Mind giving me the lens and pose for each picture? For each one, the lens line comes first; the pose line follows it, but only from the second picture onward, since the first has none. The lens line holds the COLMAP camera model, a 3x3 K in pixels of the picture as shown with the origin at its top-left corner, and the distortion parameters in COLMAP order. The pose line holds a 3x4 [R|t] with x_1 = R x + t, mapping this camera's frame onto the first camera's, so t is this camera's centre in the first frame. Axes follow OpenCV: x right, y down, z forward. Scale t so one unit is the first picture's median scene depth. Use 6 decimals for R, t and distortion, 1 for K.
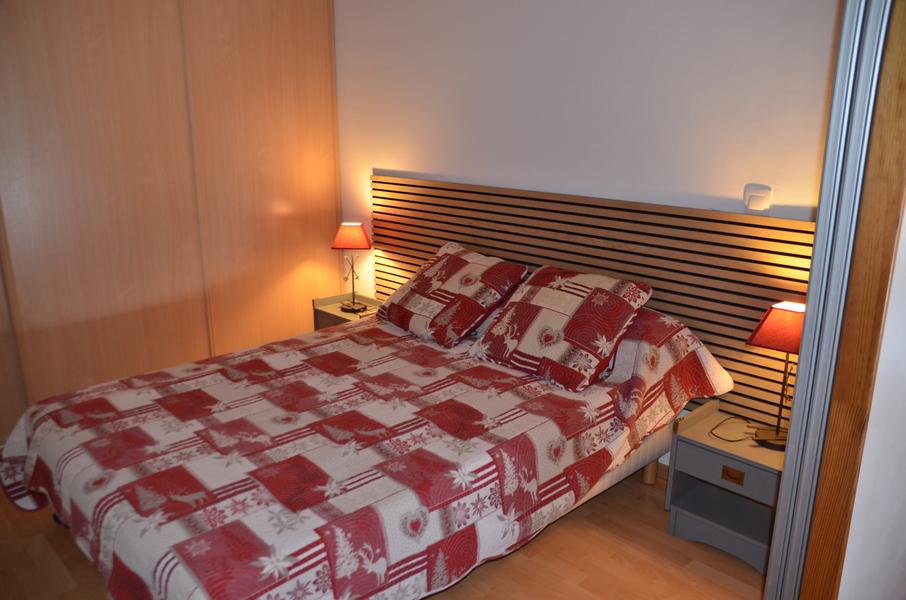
lens RADIAL K [[724.3, 0, 446.5], [0, 724.3, 309.7], [0, 0, 1]] dist [-0.135791, 0.149543]
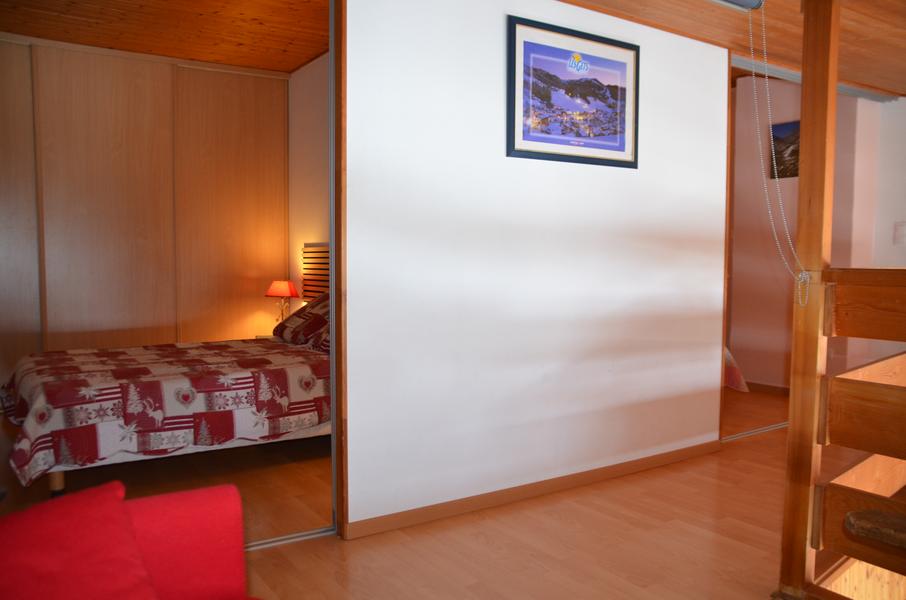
lens RADIAL K [[724.3, 0, 446.5], [0, 724.3, 309.7], [0, 0, 1]] dist [-0.135791, 0.149543]
pose [[0.985637, 0.021952, -0.167445, 0.668404], [-0.055195, 0.978939, -0.196553, 0.311226], [0.159603, 0.202972, 0.966090, -0.459888]]
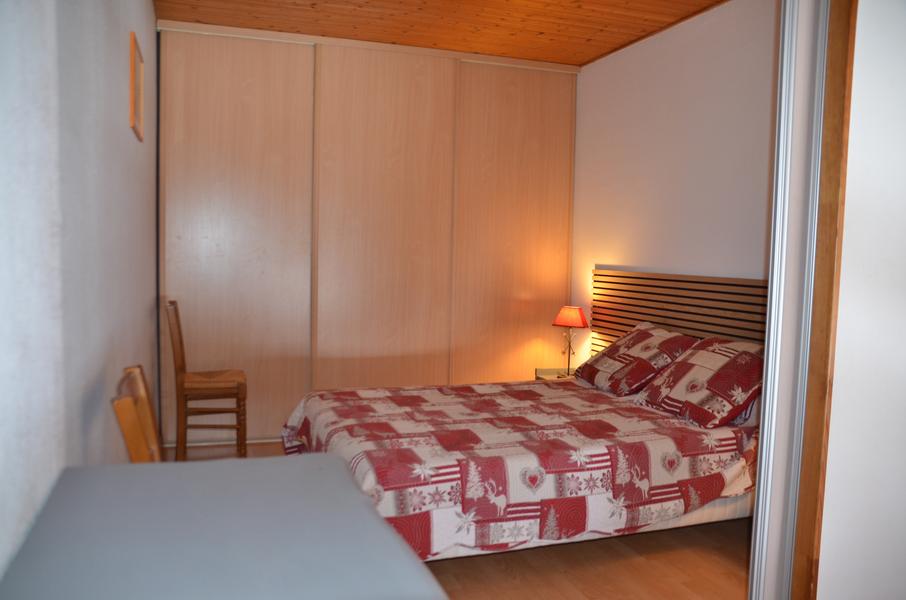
lens RADIAL K [[724.3, 0, 446.5], [0, 724.3, 309.7], [0, 0, 1]] dist [-0.135791, 0.149543]
pose [[0.914064, 0.059777, -0.401140, 0.259144], [-0.137239, 0.976319, -0.167234, 0.186790], [0.381643, 0.207914, 0.900622, -0.268965]]
